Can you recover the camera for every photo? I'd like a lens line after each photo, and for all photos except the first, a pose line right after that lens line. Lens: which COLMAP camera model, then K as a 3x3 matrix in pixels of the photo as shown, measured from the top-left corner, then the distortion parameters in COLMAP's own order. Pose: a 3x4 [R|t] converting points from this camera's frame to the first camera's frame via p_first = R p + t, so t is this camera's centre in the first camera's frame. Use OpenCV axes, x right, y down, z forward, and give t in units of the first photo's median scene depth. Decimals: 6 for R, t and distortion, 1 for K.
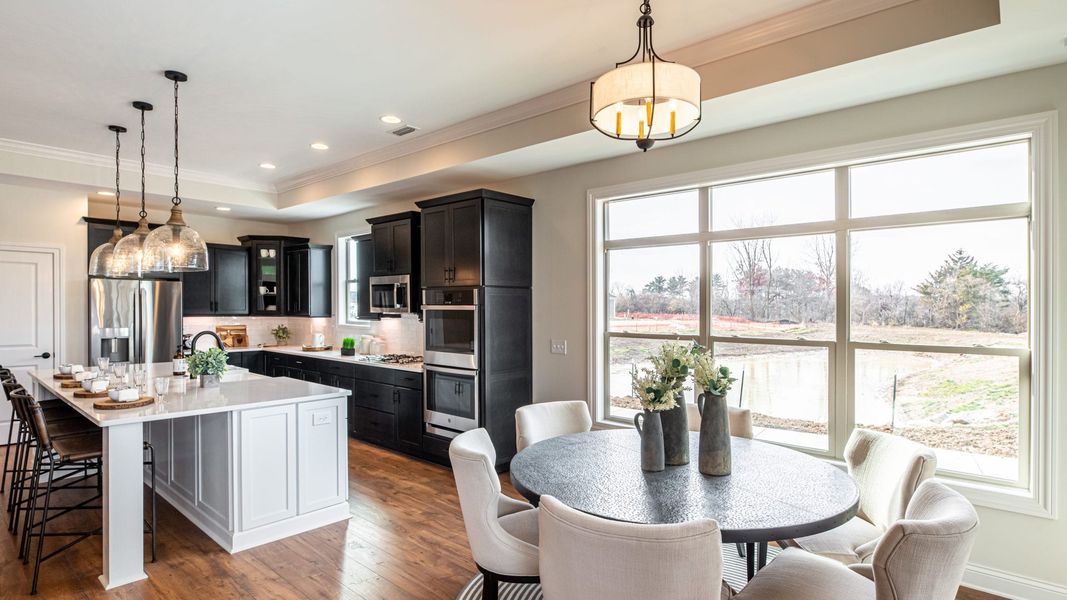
lens RADIAL K [[550.3, 0, 507.2], [0, 550.3, 306.4], [0, 0, 1]] dist [-0.002273, -0.000493]
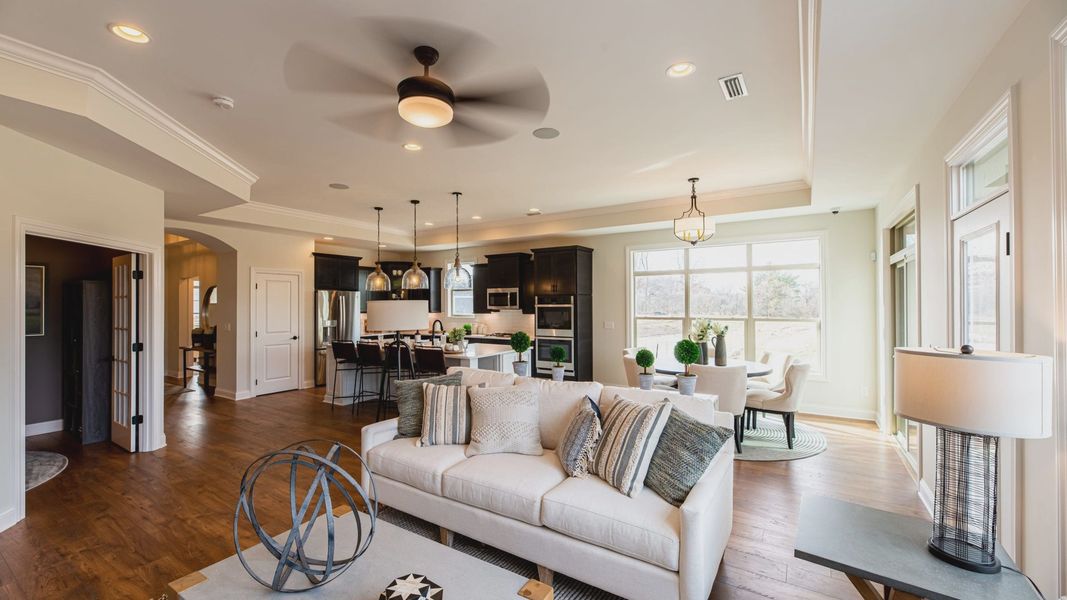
lens RADIAL K [[427.7, 0, 530.2], [0, 427.7, 302.7], [0, 0, 1]] dist [0.001047, 0.000037]
pose [[0.984147, -0.009610, 0.177094, -0.427386], [0.010159, 0.999946, -0.002198, -0.005572], [-0.177064, 0.003962, 0.984191, -0.423875]]
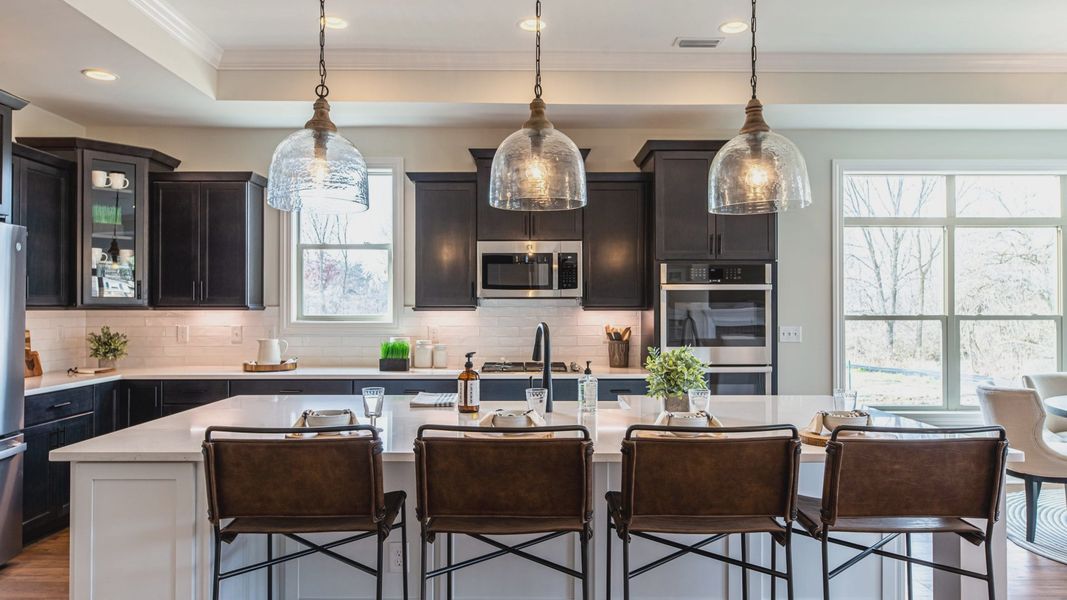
lens RADIAL K [[713.4, 0, 557.4], [0, 713.4, 297.9], [0, 0, 1]] dist [-0.001176, 0.000990]
pose [[0.722477, 0.002614, 0.691390, -0.899513], [0.004850, 0.999949, -0.008849, 0.023135], [-0.691378, 0.009747, 0.722428, 0.417508]]
